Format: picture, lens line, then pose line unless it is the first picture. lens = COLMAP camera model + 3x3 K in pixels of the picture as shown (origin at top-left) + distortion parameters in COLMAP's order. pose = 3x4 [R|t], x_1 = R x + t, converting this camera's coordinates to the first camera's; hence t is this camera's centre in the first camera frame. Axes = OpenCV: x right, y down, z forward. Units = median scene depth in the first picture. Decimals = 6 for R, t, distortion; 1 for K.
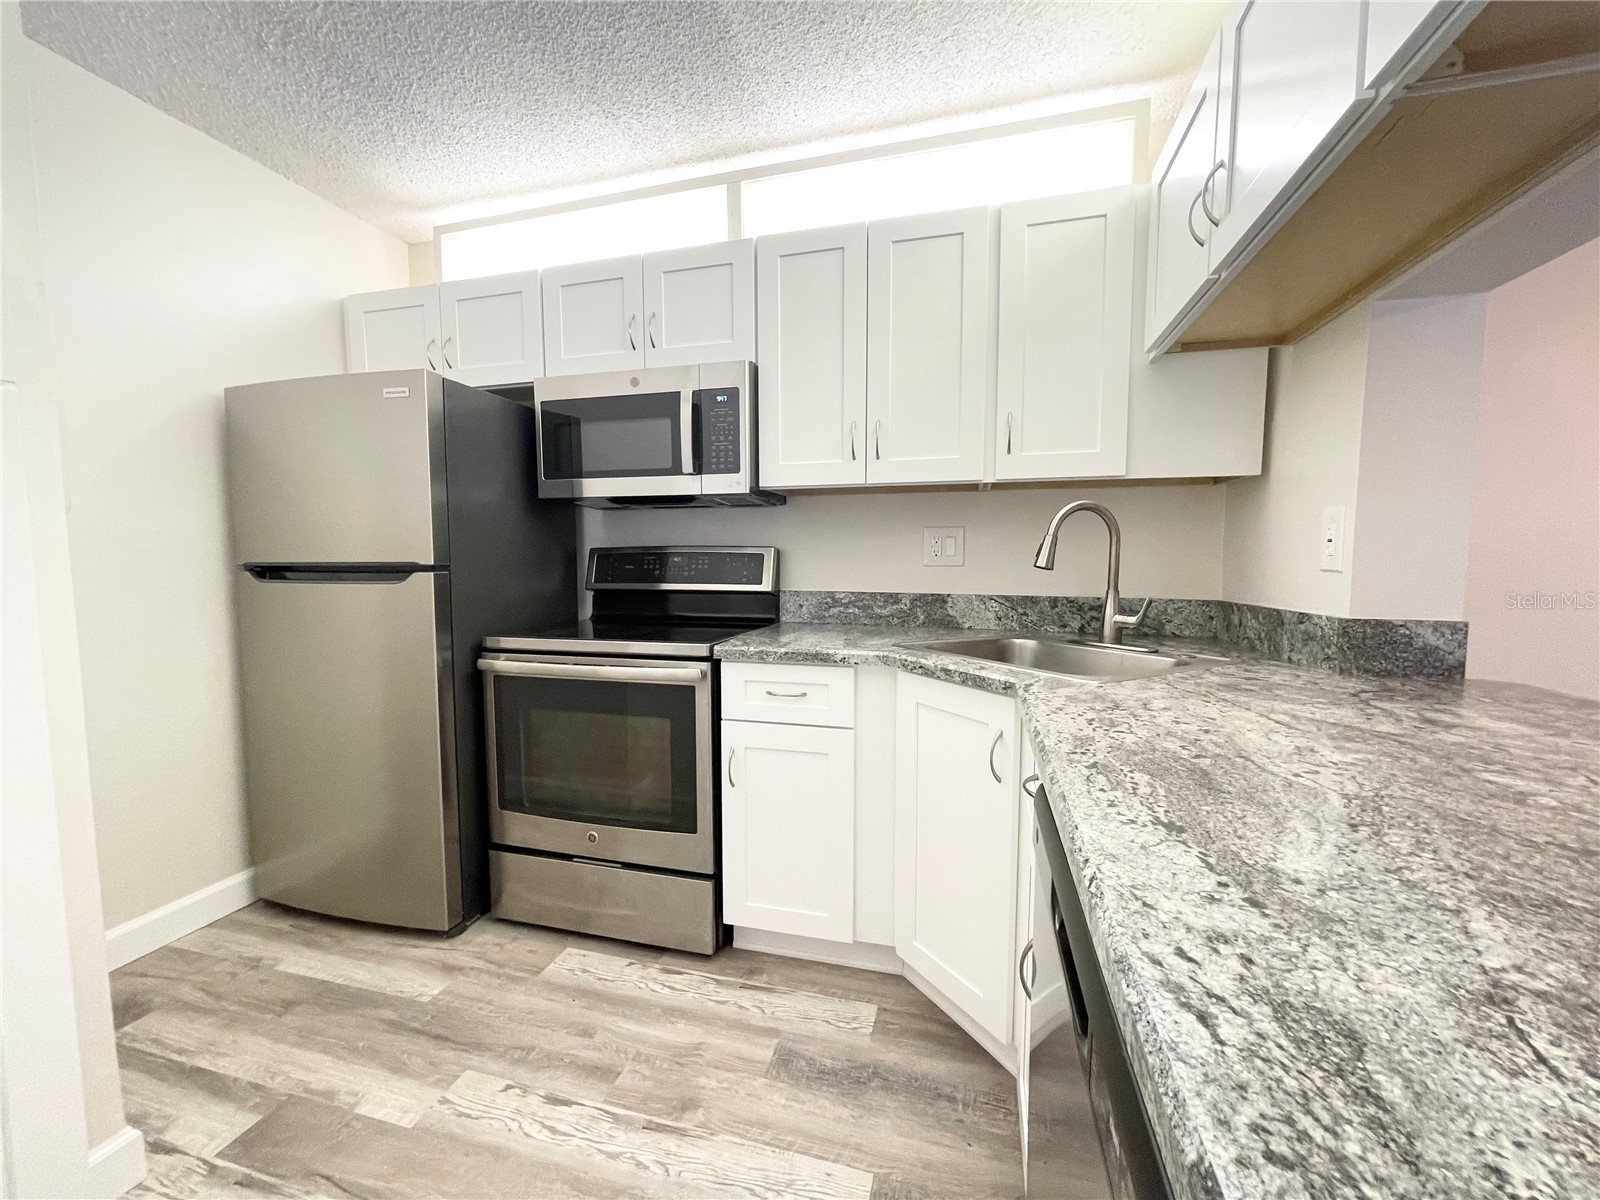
lens RADIAL K [[644.1, 0, 794.0], [0, 644.1, 603.8], [0, 0, 1]] dist [-0.007397, 0.003453]
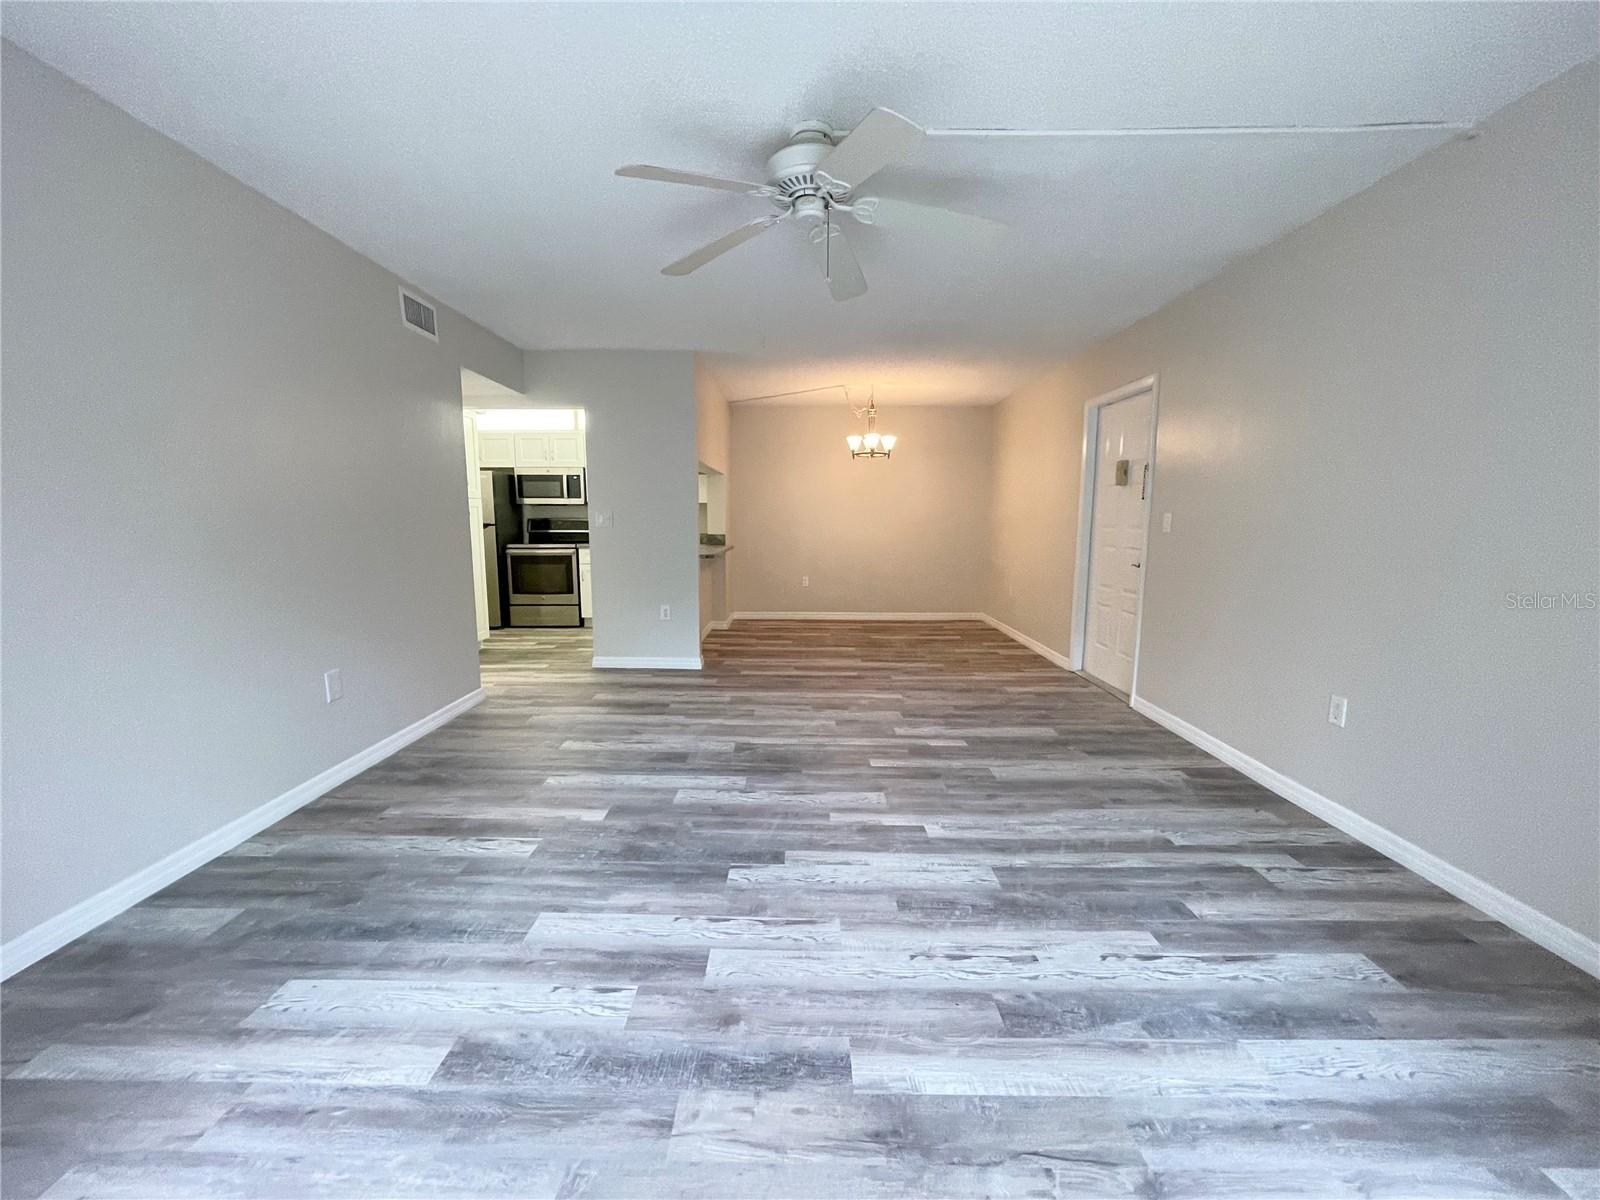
lens RADIAL K [[644.1, 0, 794.8], [0, 644.1, 603.6], [0, 0, 1]] dist [-0.007397, 0.003453]
pose [[0.966786, -0.032417, 0.253523, 0.146501], [0.018203, 0.998138, 0.058216, 0.207954], [-0.254938, -0.051667, 0.965576, -2.975492]]
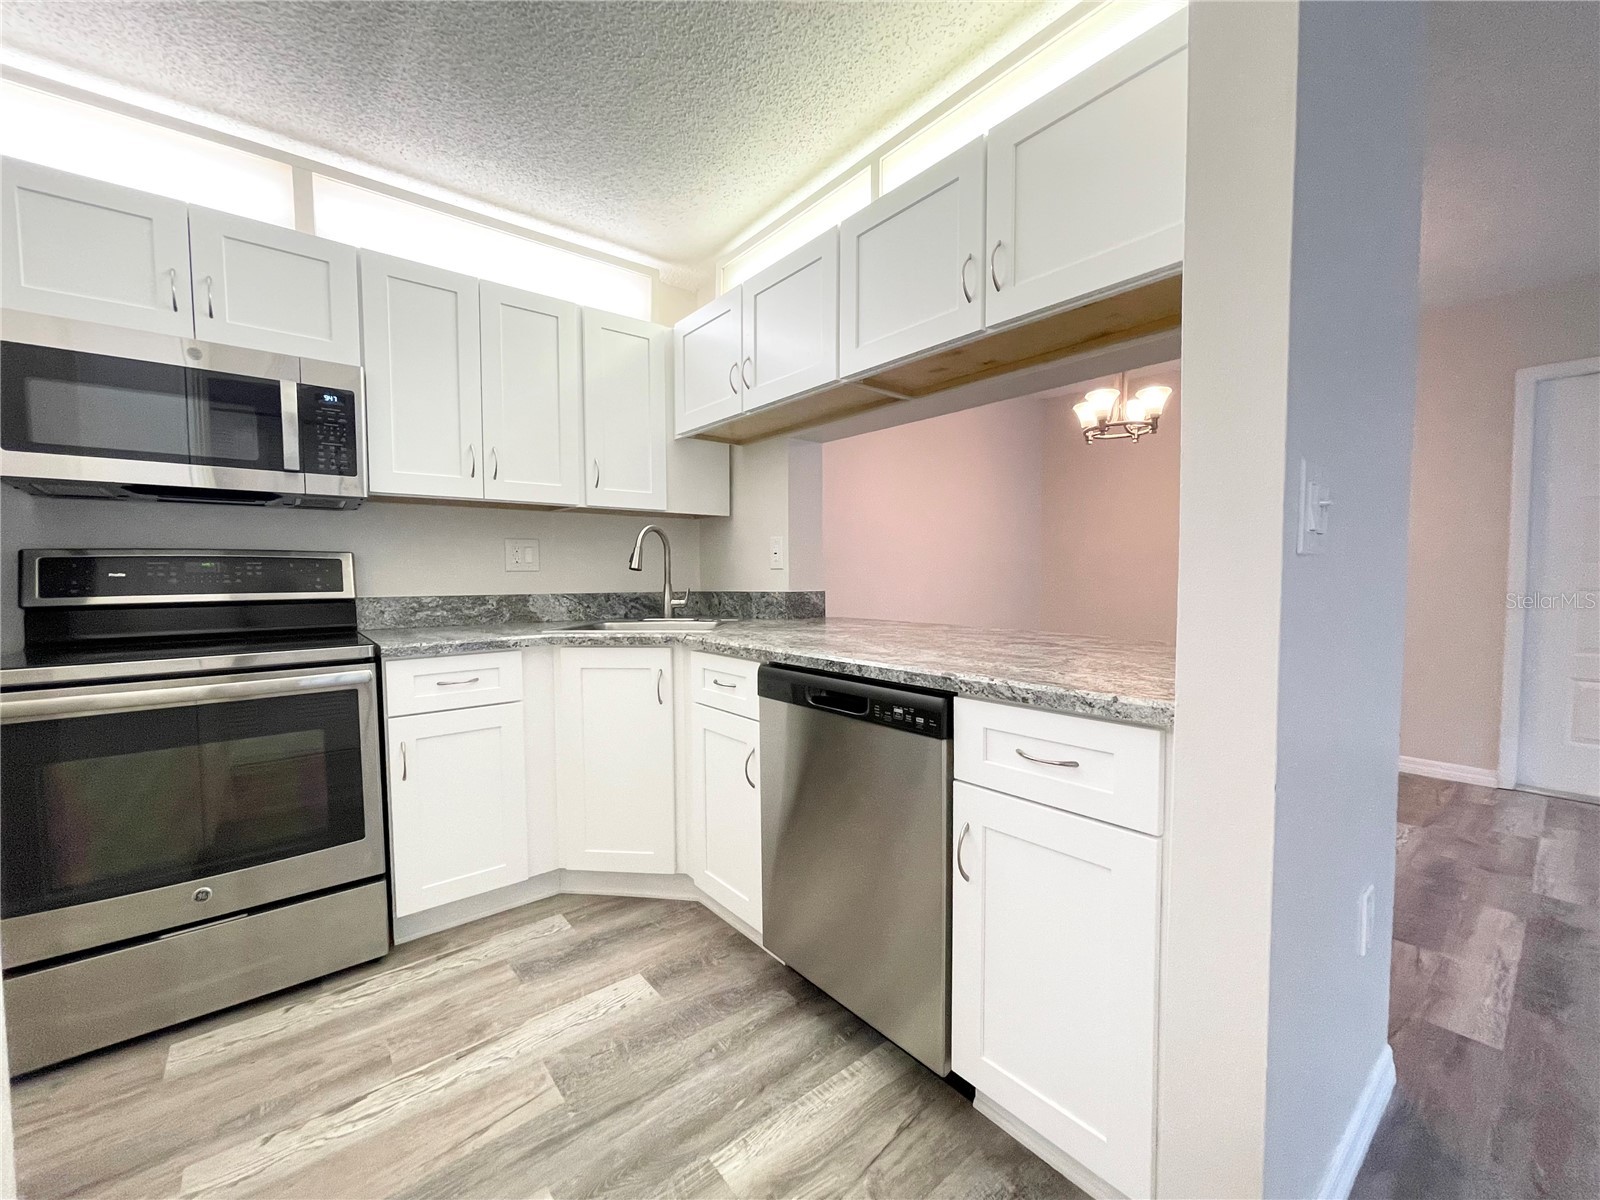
lens RADIAL K [[644.1, 0, 793.2], [0, 644.1, 603.9], [0, 0, 1]] dist [-0.007397, 0.003453]
pose [[0.577186, -0.043561, 0.815450, -0.542146], [0.067363, 0.997713, 0.005617, 0.034808], [-0.813829, 0.051689, 0.578801, -0.122955]]
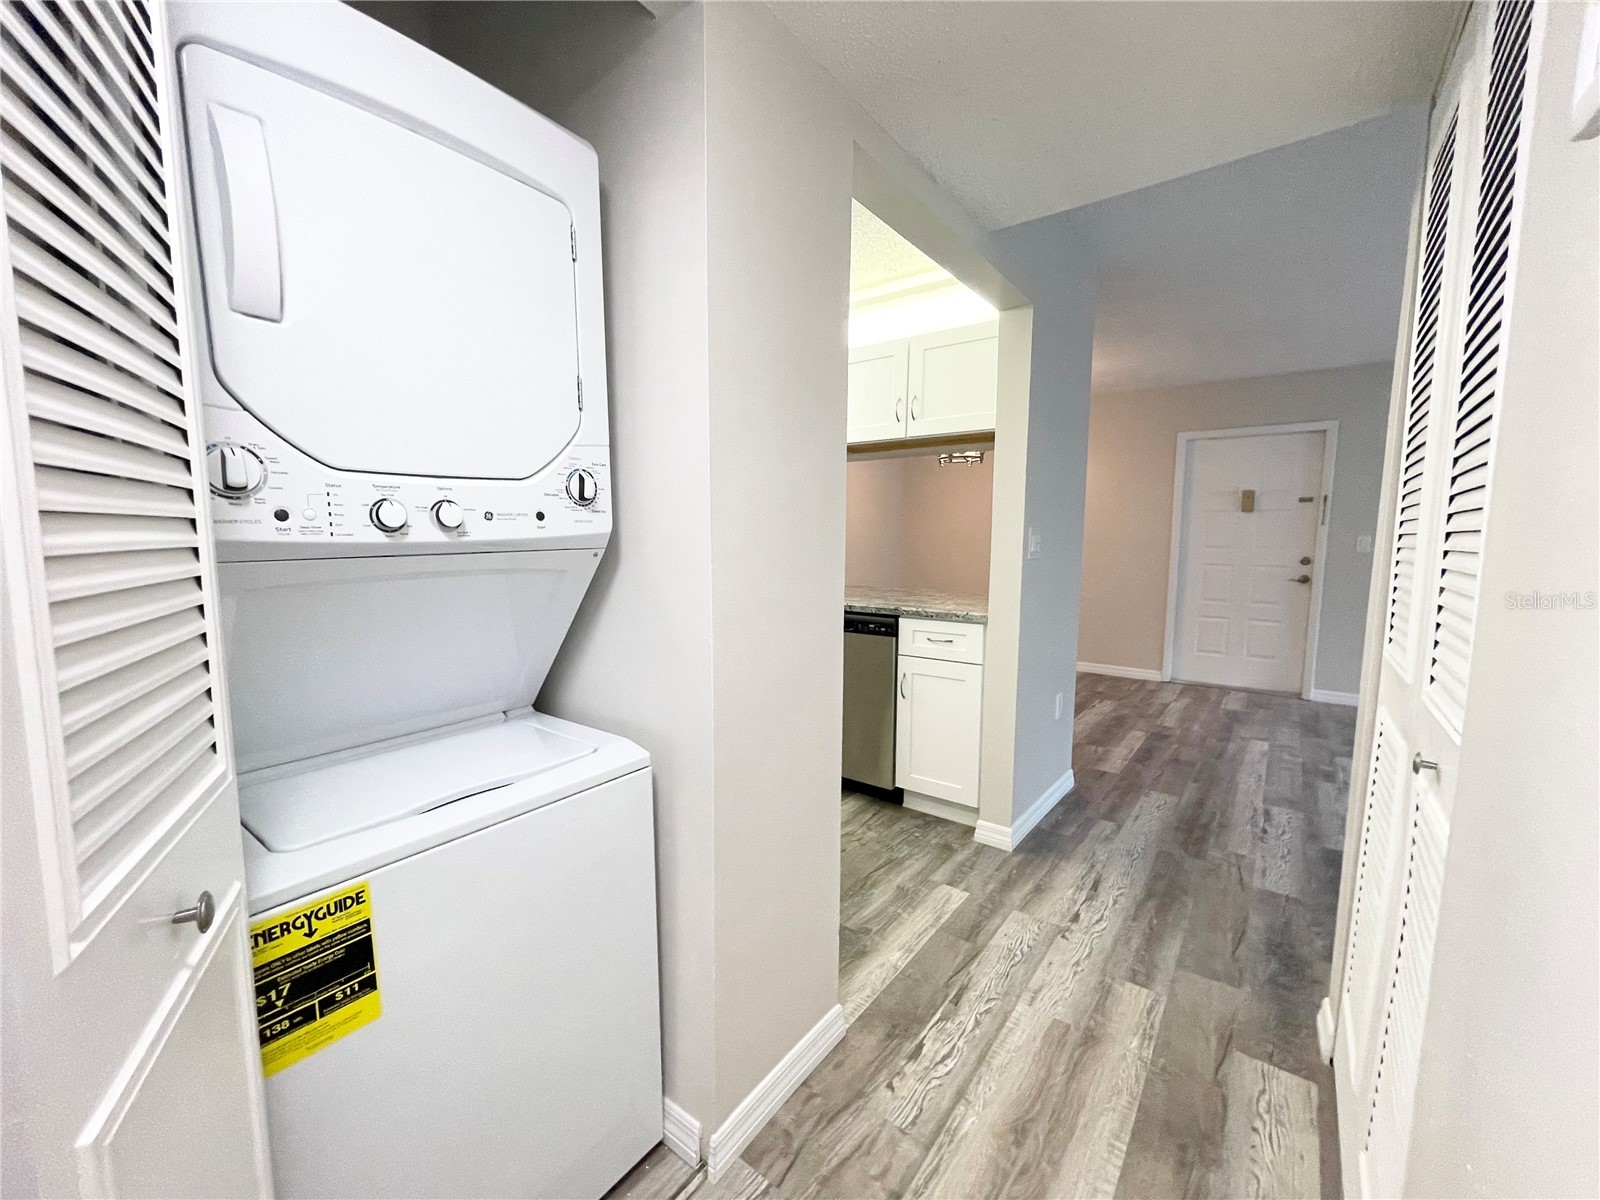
lens RADIAL K [[644.1, 0, 792.2], [0, 644.1, 603.3], [0, 0, 1]] dist [-0.007397, 0.003453]
pose [[0.374160, -0.093916, 0.922596, -1.355031], [0.063936, 0.995104, 0.075367, -0.014143], [-0.925158, 0.030788, 0.378333, -0.201116]]
